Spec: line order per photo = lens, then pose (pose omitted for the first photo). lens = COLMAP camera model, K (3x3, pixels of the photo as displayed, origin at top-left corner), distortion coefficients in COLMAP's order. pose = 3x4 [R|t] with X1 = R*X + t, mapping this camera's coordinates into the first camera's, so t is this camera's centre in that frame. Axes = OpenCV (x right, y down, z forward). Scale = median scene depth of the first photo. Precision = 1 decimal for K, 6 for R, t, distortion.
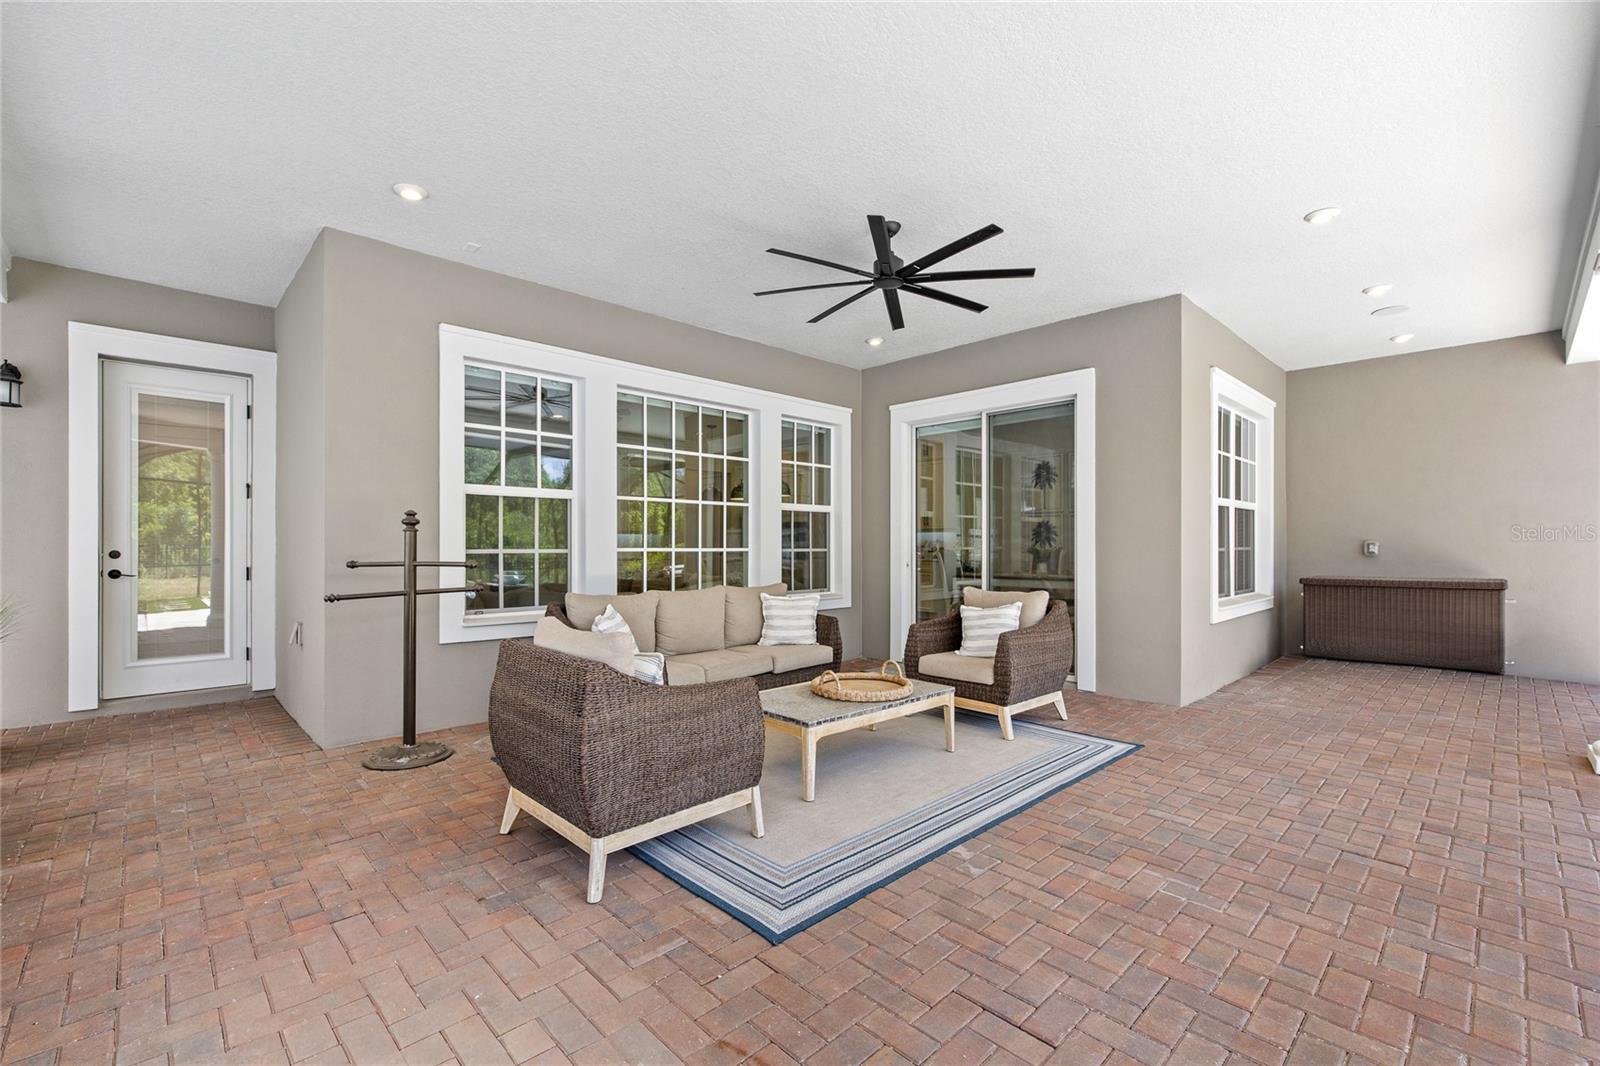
lens RADIAL K [[696.3, 0, 806.6], [0, 696.3, 544.3], [0, 0, 1]] dist [0.002655, -0.000935]
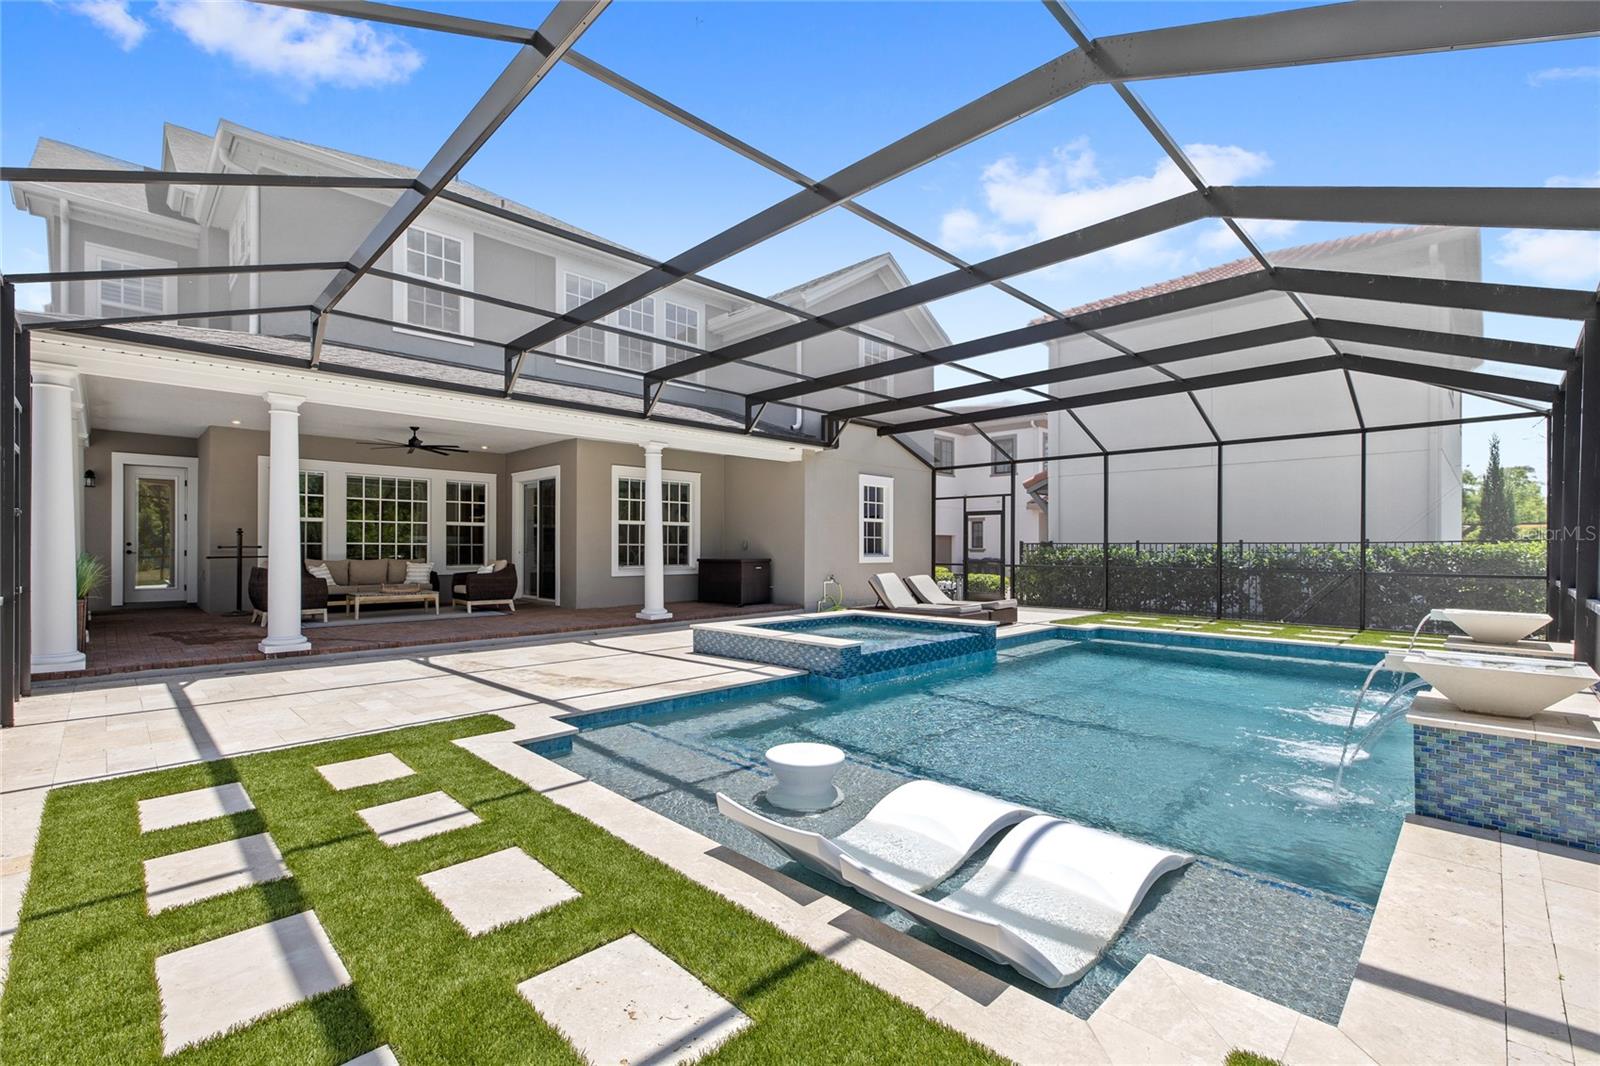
lens RADIAL K [[696.3, 0, 800.4], [0, 696.3, 547.9], [0, 0, 1]] dist [0.002655, -0.000935]
pose [[0.999685, 0.003275, 0.024894, 1.159316], [-0.003298, 0.999994, 0.000858, 0.015981], [-0.024891, -0.000940, 0.999690, -1.338694]]
